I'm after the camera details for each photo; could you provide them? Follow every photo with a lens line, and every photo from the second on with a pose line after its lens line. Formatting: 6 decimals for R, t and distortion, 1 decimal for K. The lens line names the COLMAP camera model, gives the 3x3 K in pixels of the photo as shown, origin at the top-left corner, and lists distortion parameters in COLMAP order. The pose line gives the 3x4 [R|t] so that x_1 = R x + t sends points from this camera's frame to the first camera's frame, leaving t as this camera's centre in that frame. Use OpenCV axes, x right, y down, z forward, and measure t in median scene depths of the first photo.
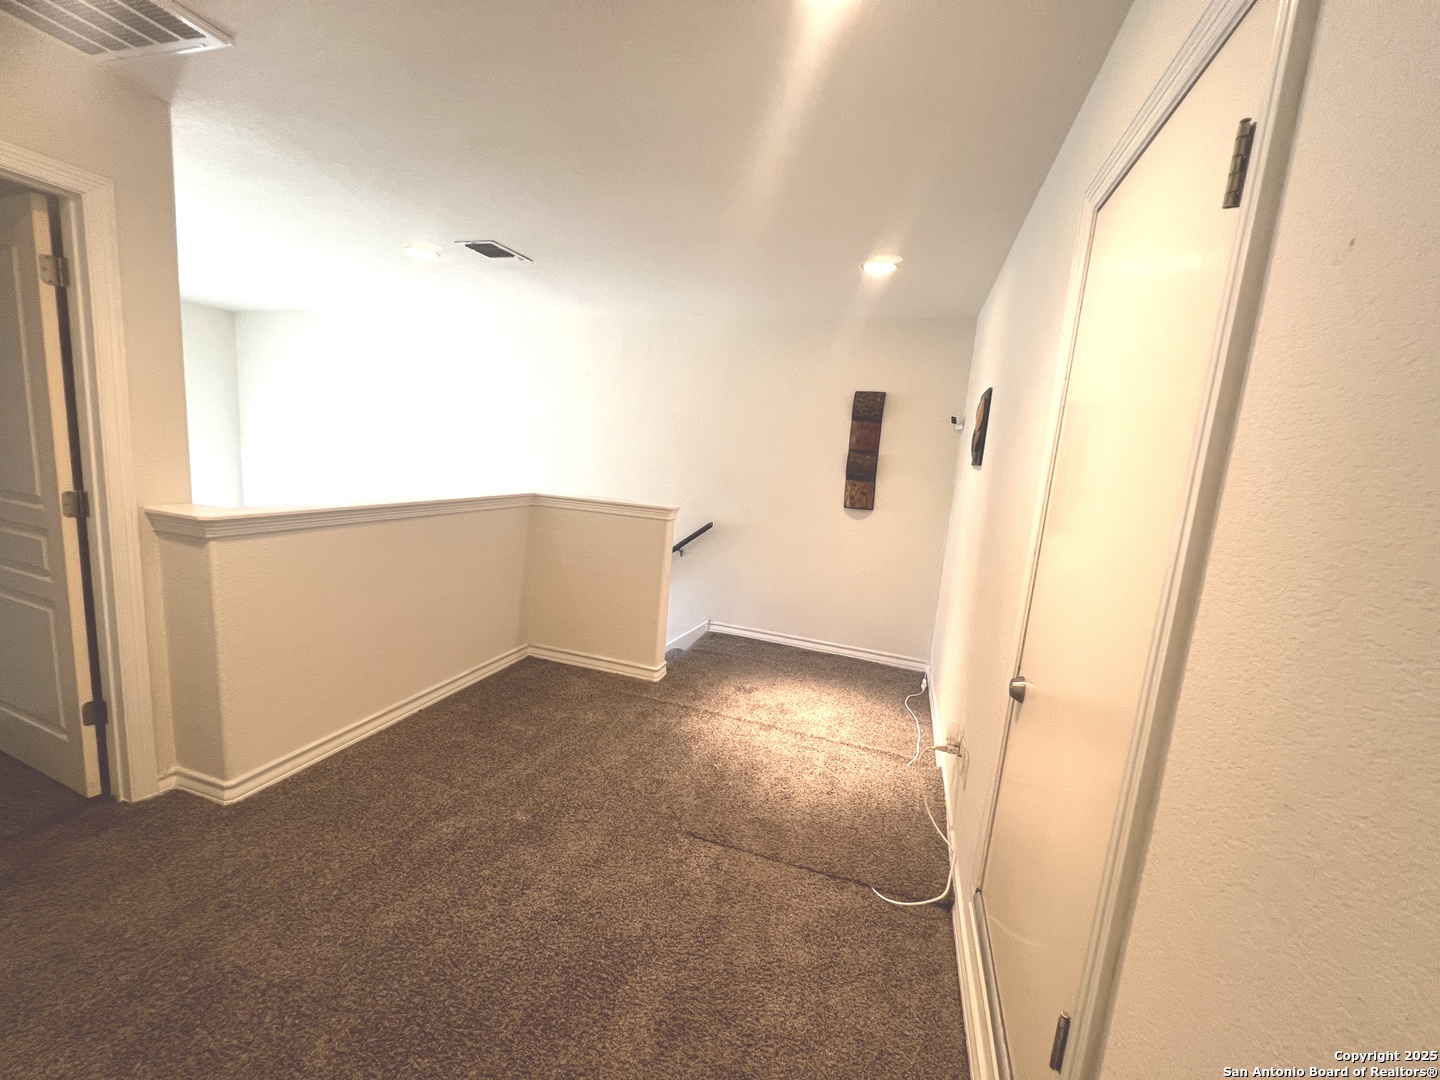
lens RADIAL K [[572.6, 0, 717.9], [0, 572.6, 540.9], [0, 0, 1]] dist [0.002095, 0.000245]
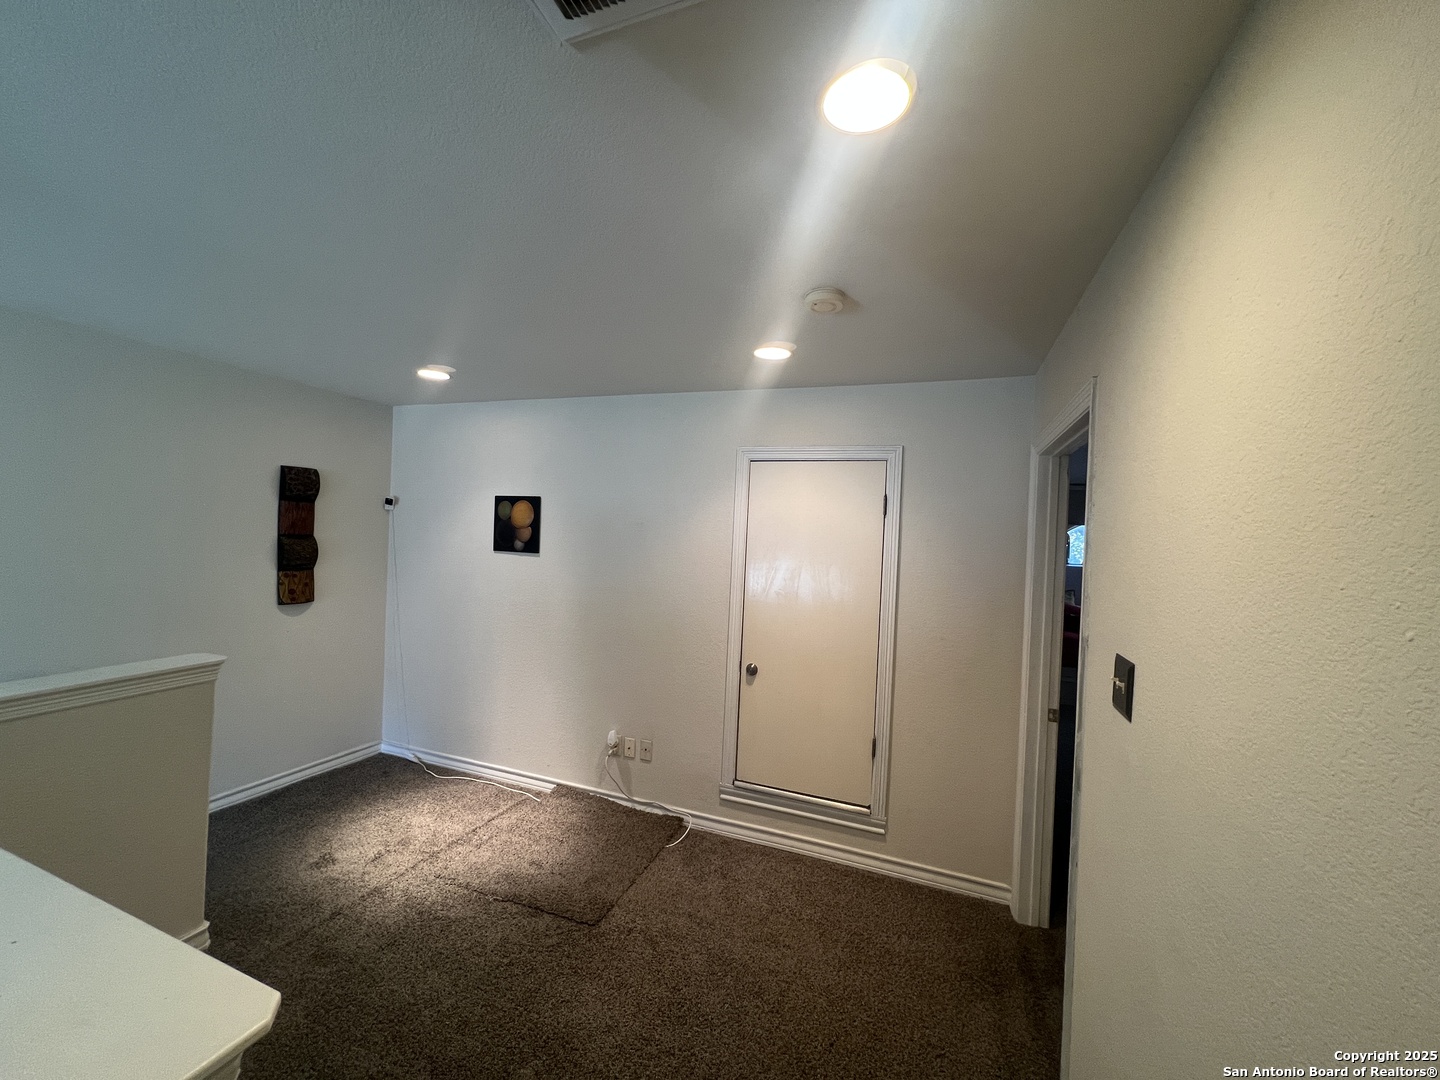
lens RADIAL K [[576.6, 0, 717.6], [0, 576.6, 537.6], [0, 0, 1]] dist [0.001903, 0.000081]
pose [[0.059480, -0.084421, 0.994653, -0.583177], [0.115491, 0.990308, 0.077146, -0.152545], [-0.991526, 0.110285, 0.068653, 0.330796]]
